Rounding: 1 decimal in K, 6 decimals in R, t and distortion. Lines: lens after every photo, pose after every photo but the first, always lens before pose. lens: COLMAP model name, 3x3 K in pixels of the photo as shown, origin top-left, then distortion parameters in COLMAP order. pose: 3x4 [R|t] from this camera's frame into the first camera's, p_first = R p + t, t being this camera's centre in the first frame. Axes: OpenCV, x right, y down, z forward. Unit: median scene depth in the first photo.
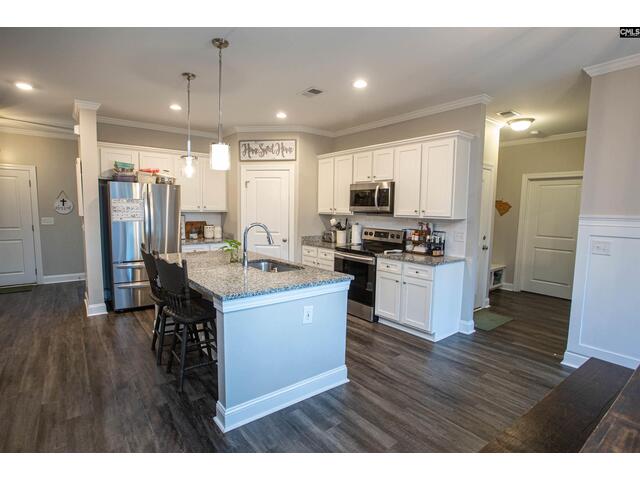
lens RADIAL K [[327.2, 0, 314.4], [0, 327.2, 242.9], [0, 0, 1]] dist [-0.074930, 0.031833]
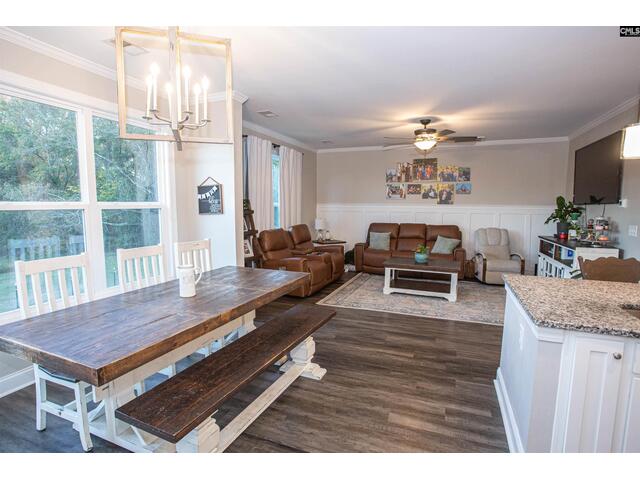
lens RADIAL K [[337.3, 0, 317.6], [0, 337.3, 242.3], [0, 0, 1]] dist [-0.085452, 0.041722]
pose [[-0.863298, 0.038288, -0.503240, 0.423566], [-0.070063, 0.978372, 0.194629, -0.067876], [0.499807, 0.203281, -0.841944, 0.716289]]
